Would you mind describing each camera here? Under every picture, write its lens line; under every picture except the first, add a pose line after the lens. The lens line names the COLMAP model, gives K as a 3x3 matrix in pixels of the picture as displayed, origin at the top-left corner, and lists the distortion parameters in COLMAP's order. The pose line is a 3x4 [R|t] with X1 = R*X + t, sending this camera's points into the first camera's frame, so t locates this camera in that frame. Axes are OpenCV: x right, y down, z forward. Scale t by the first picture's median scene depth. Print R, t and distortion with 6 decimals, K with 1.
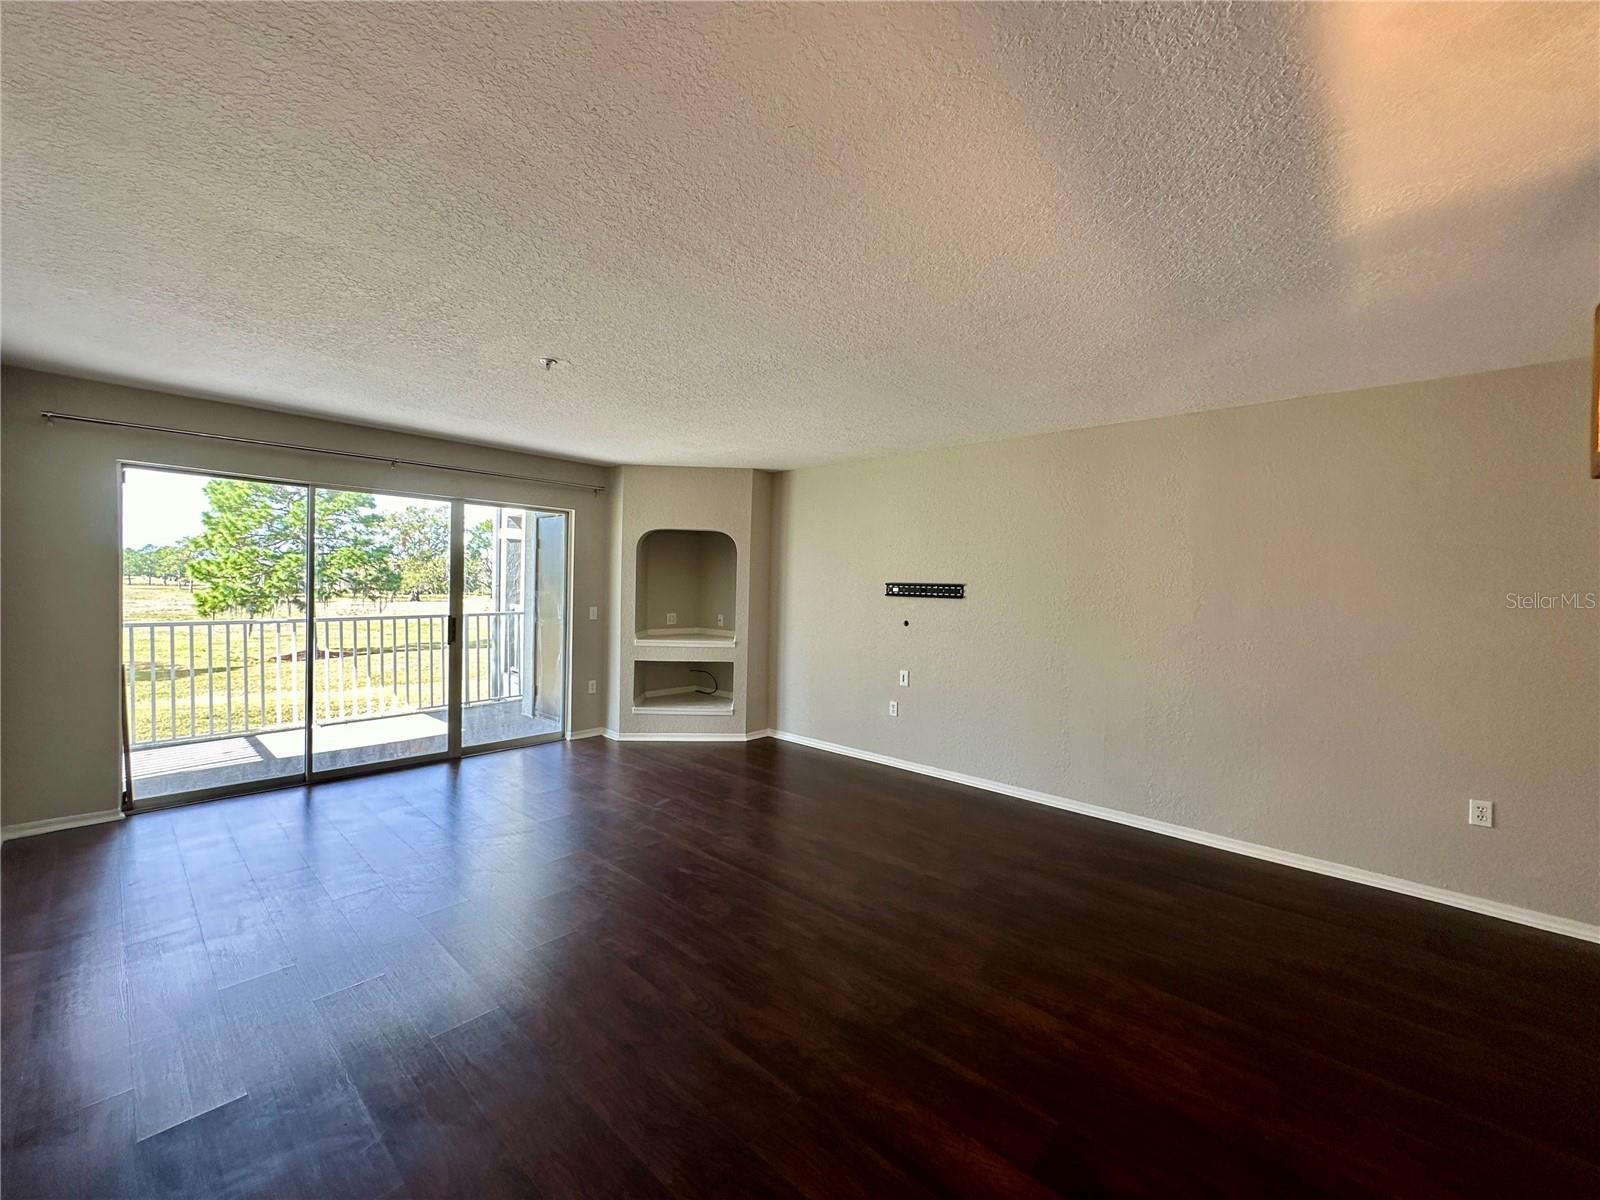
lens RADIAL K [[638.2, 0, 796.4], [0, 638.2, 598.4], [0, 0, 1]] dist [-0.001632, 0.000391]
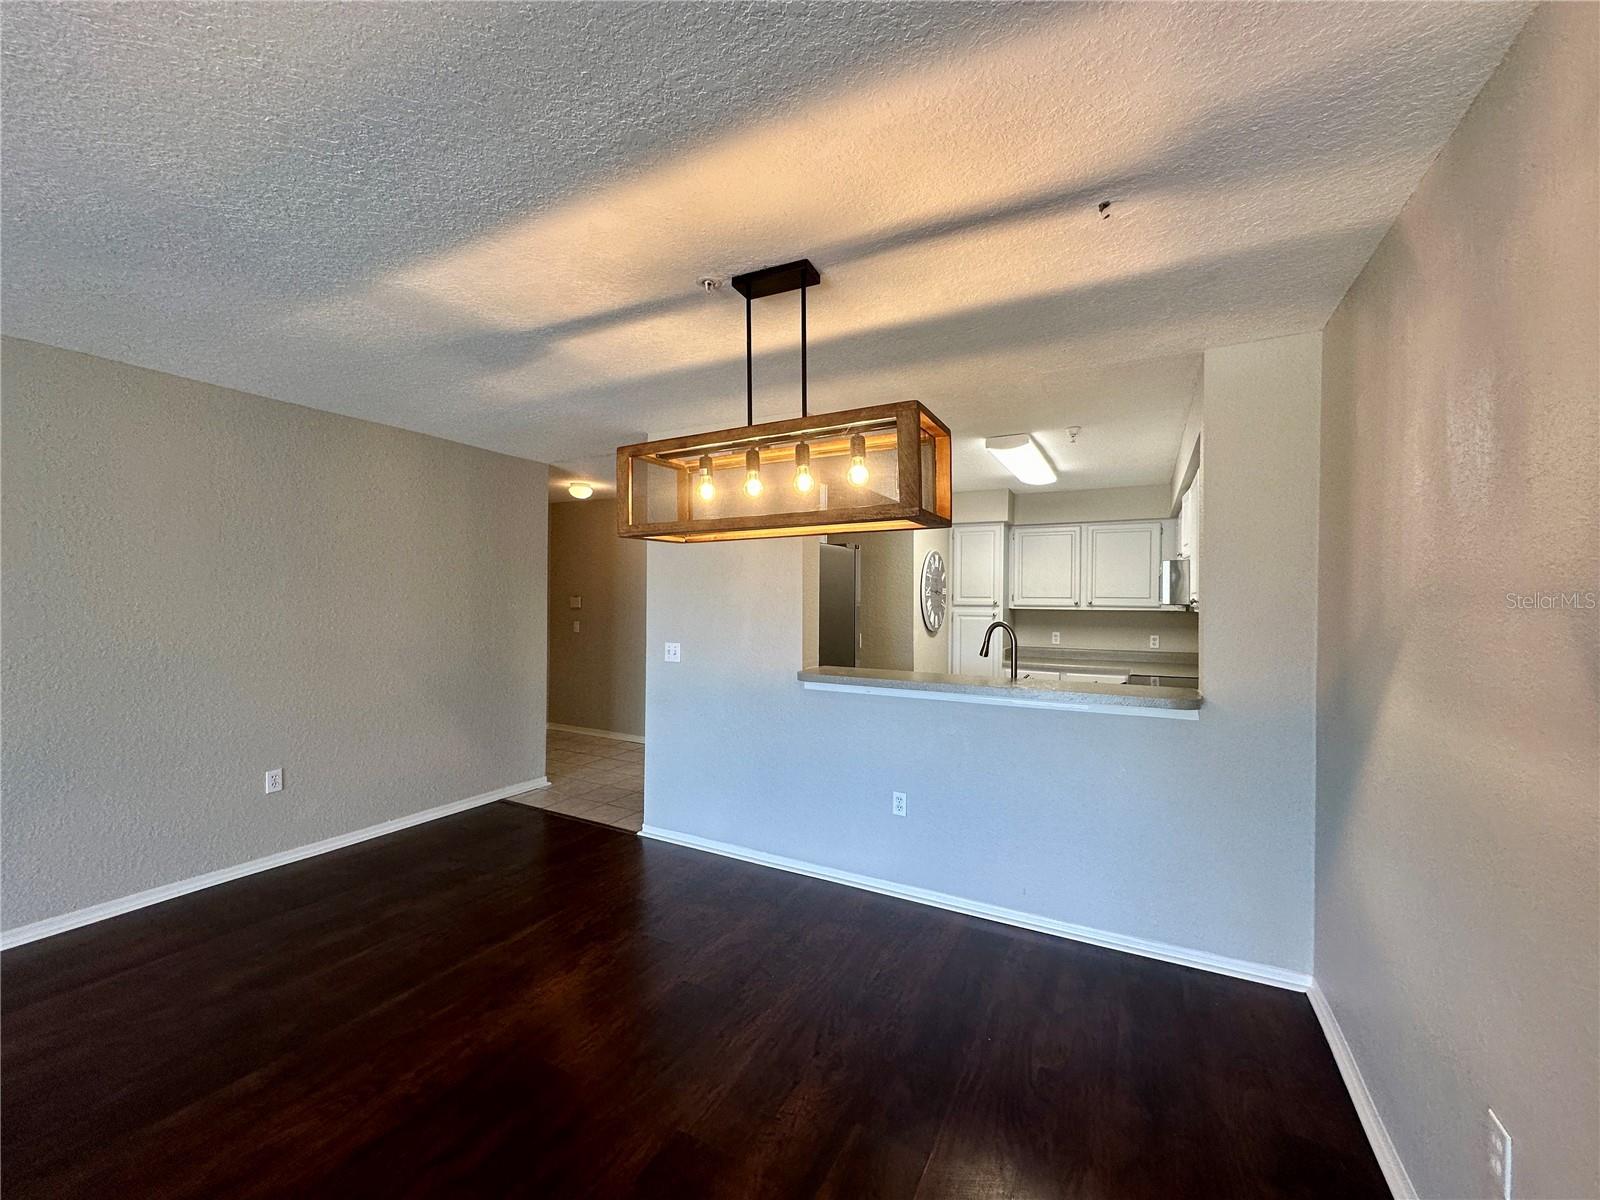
lens RADIAL K [[638.2, 0, 801.5], [0, 638.2, 600.8], [0, 0, 1]] dist [-0.001632, 0.000391]
pose [[-0.247699, -0.028049, 0.968431, -0.142894], [0.001905, 0.999565, 0.029438, -0.011604], [-0.968835, 0.009136, -0.247538, 0.184464]]
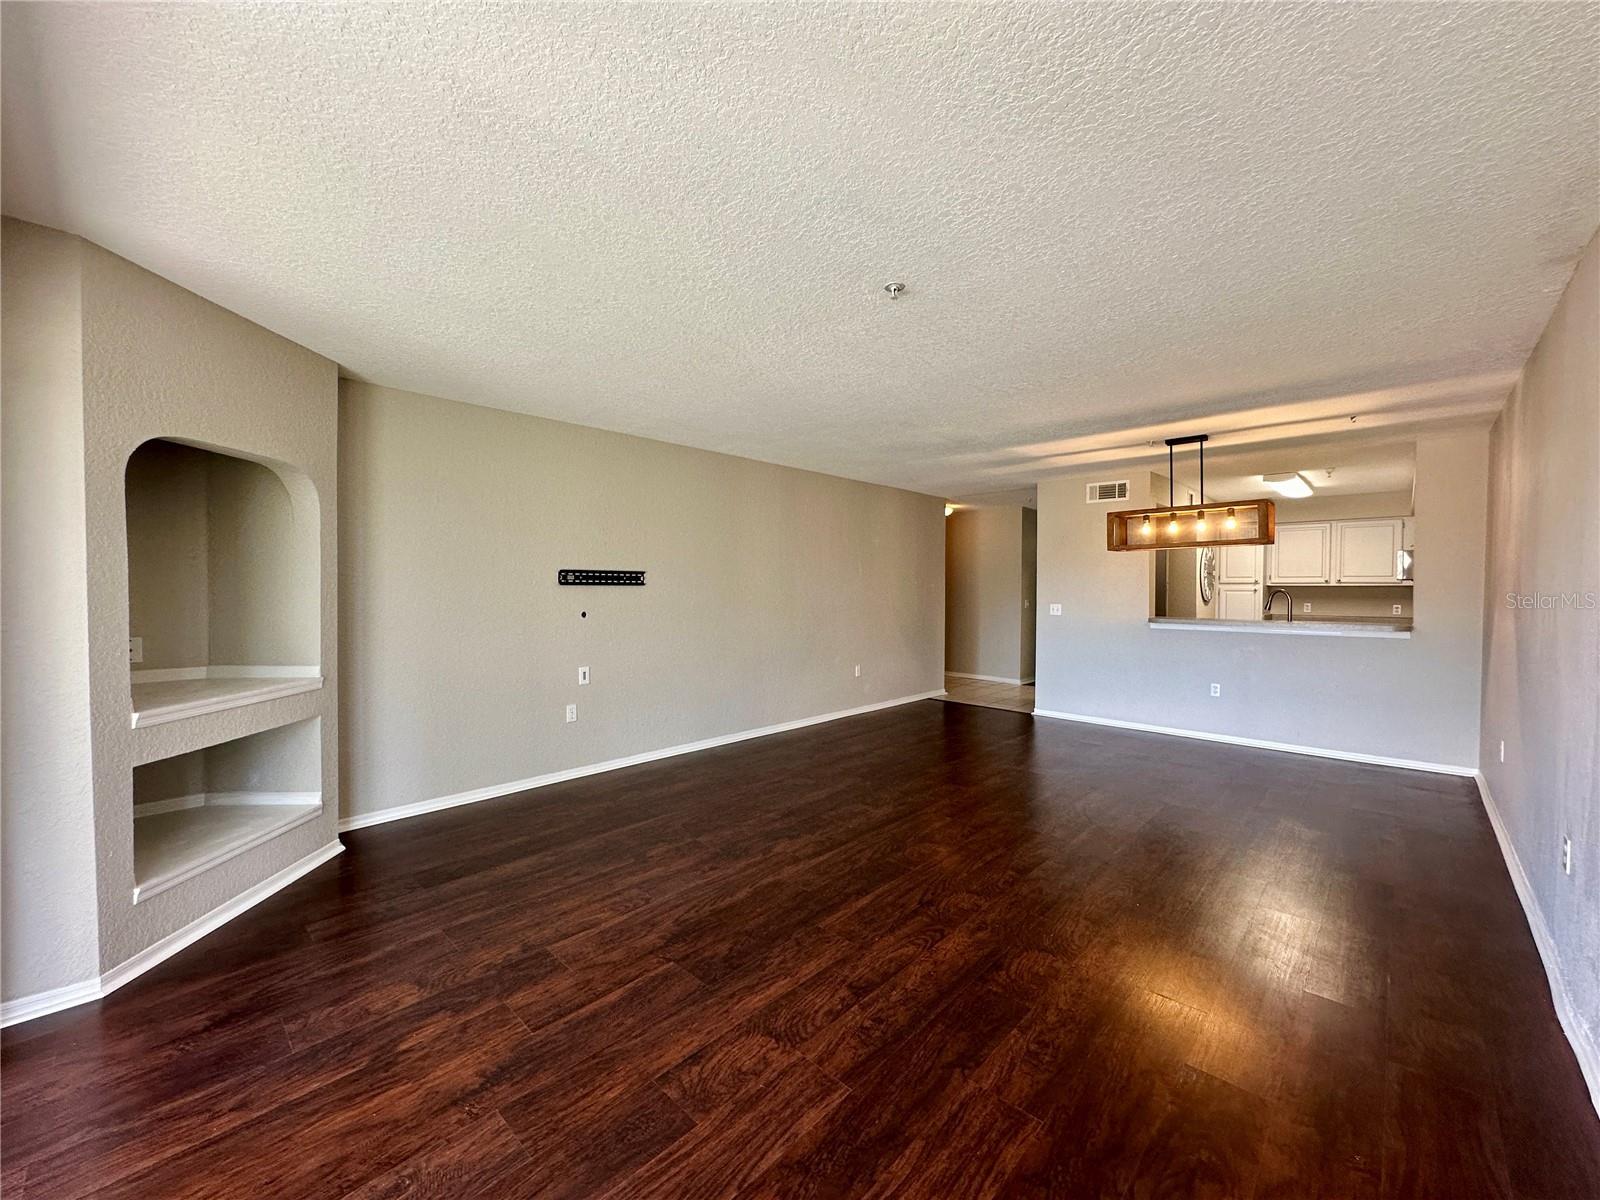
lens RADIAL K [[638.2, 0, 800.5], [0, 638.2, 601.8], [0, 0, 1]] dist [-0.001632, 0.000391]
pose [[0.018456, -0.048535, 0.998651, -0.645581], [0.015981, 0.998708, 0.048242, -0.015852], [-0.999702, 0.015069, 0.019208, 0.602925]]
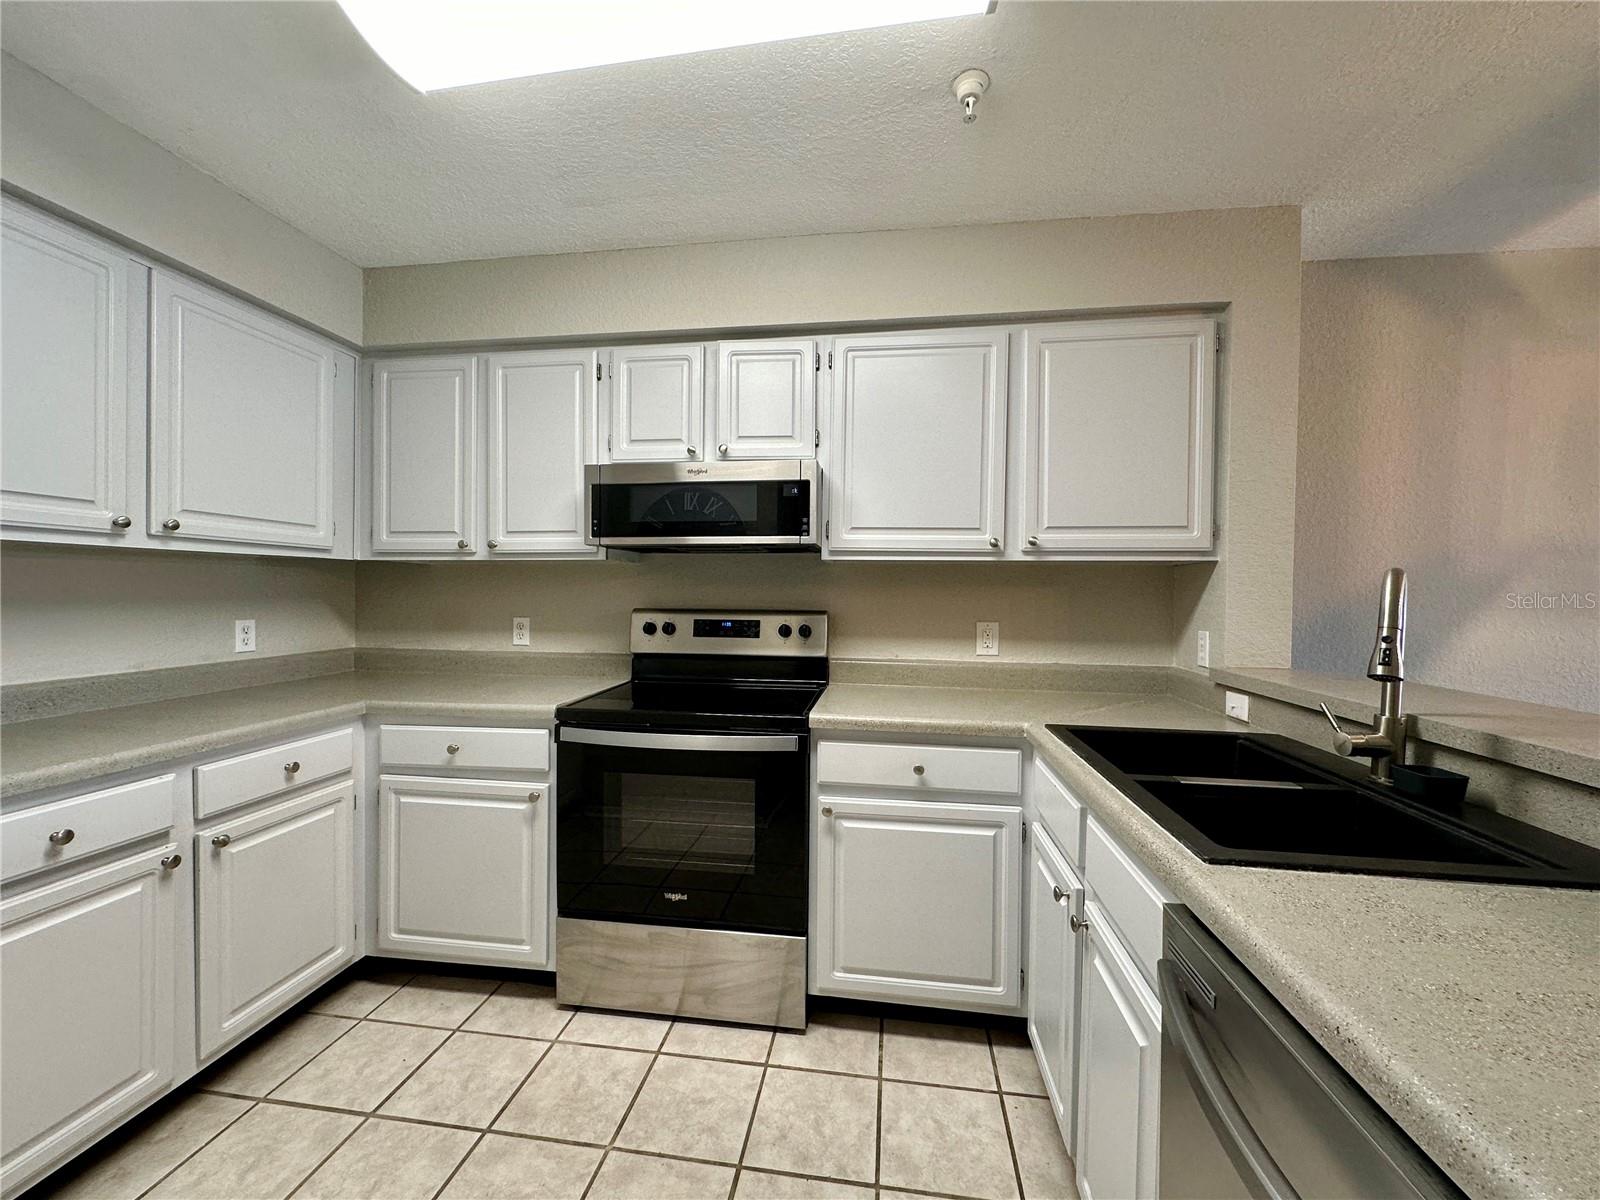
lens RADIAL K [[638.2, 0, 805.4], [0, 638.2, 601.2], [0, 0, 1]] dist [-0.001632, 0.000391]
pose [[-0.821814, -0.025483, -0.569186, 0.641533], [-0.042301, 0.998971, 0.016351, 0.040588], [0.568183, 0.037514, -0.822046, -0.071066]]
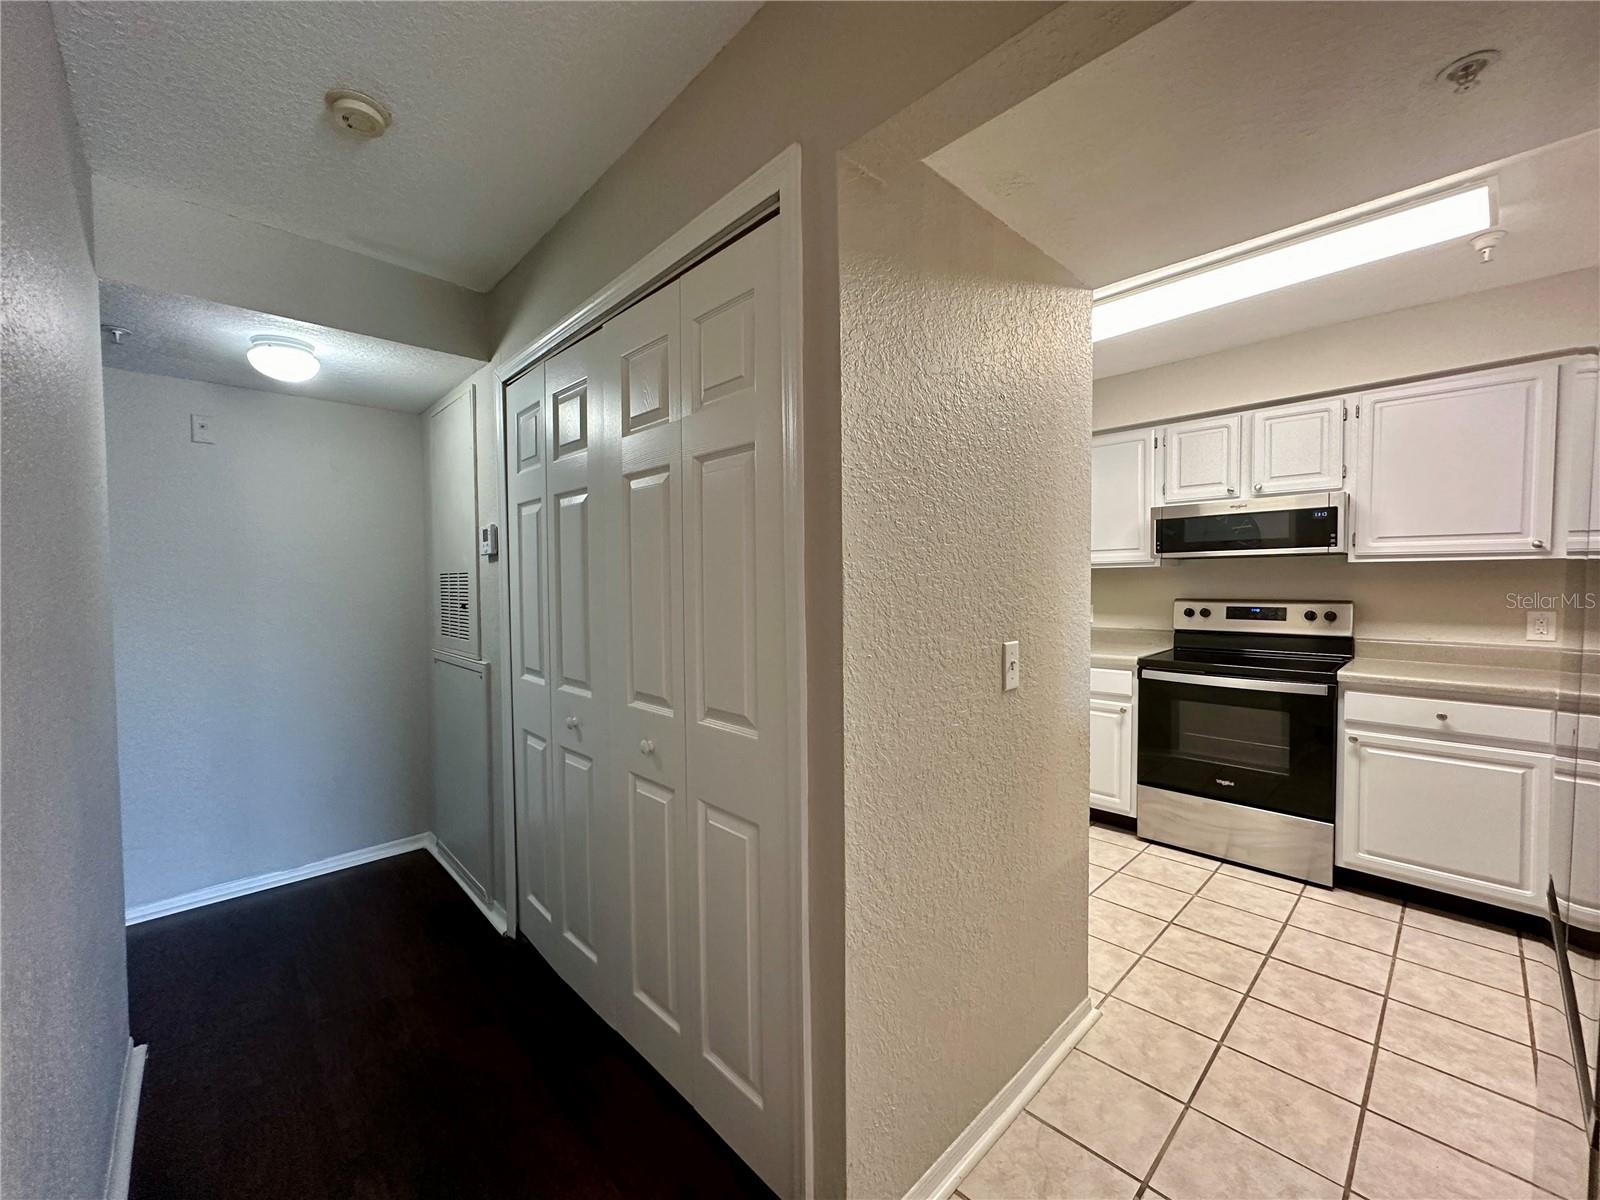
lens RADIAL K [[638.2, 0, 800.5], [0, 638.2, 601.6], [0, 0, 1]] dist [-0.001632, 0.000391]
pose [[-0.997548, -0.019509, 0.067209, 0.822547], [-0.015886, 0.998413, 0.054033, 0.032141], [-0.068156, 0.052832, -0.996275, 0.164003]]
